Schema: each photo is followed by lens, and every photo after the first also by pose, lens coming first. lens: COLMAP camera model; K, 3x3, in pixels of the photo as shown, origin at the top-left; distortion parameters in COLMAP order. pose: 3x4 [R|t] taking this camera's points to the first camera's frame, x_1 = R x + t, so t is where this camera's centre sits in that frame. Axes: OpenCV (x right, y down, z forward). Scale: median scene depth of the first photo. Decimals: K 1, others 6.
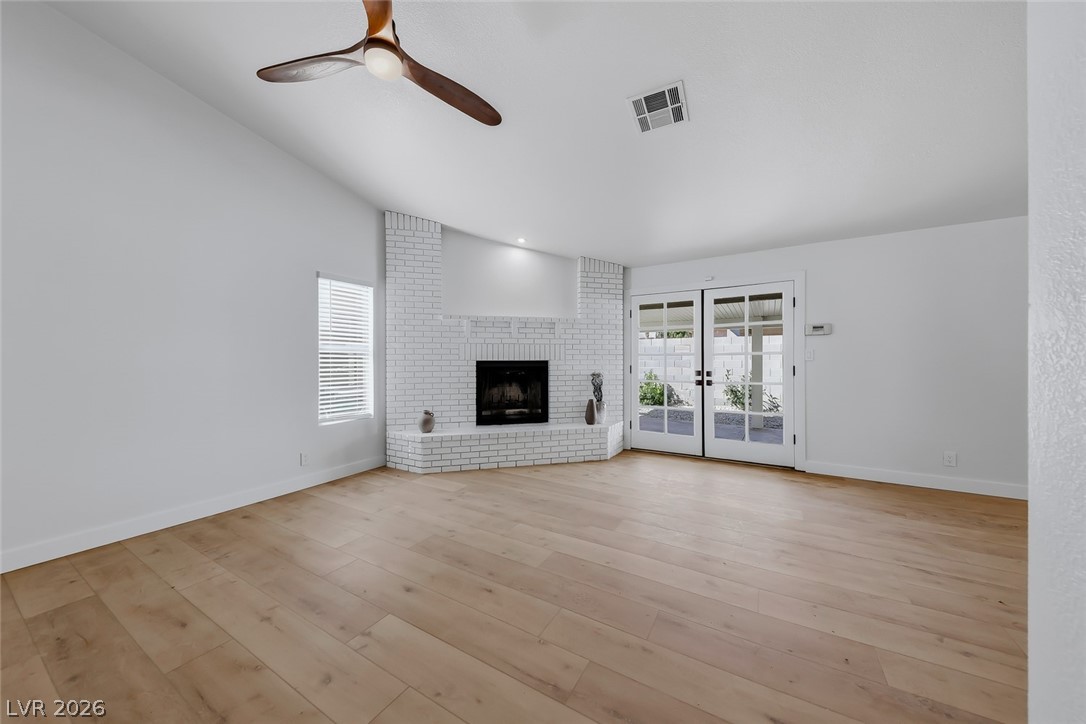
lens RADIAL K [[377.8, 0, 542.7], [0, 377.8, 356.7], [0, 0, 1]] dist [0.015151, -0.007004]
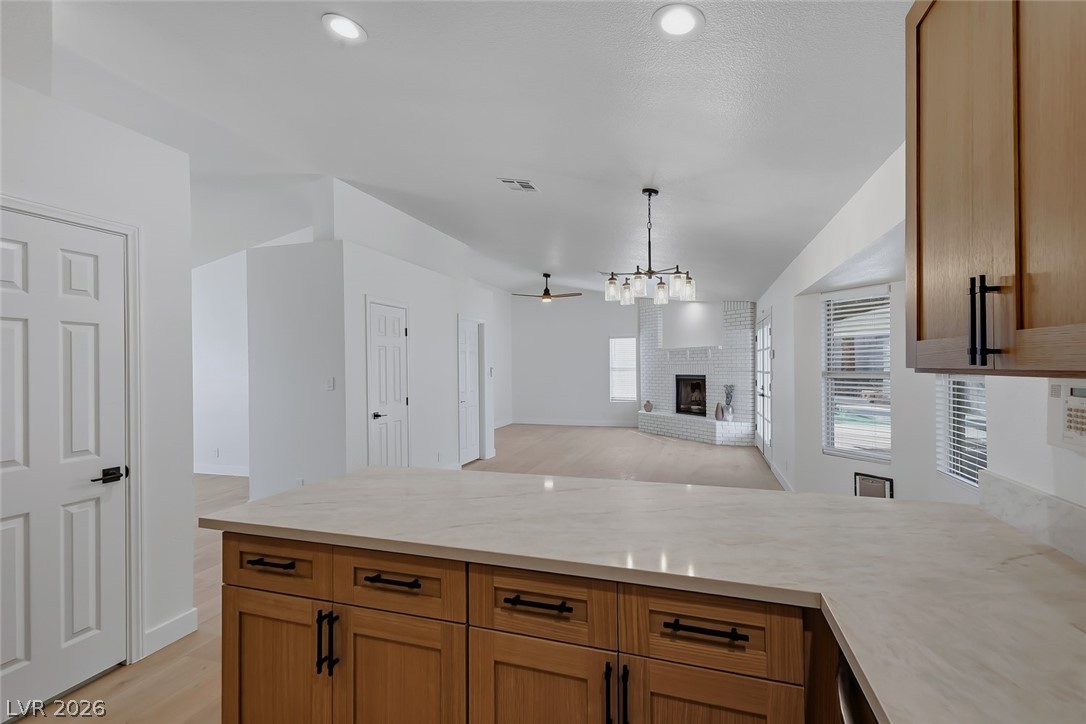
lens RADIAL K [[488.9, 0, 542.3], [0, 488.9, 364.6], [0, 0, 1]] dist [-0.000045, -0.000361]
pose [[0.219830, -0.004387, -0.975528, 1.800189], [0.019926, 0.999801, -0.000006, -0.044906], [0.975335, -0.019437, 0.219874, -0.054795]]
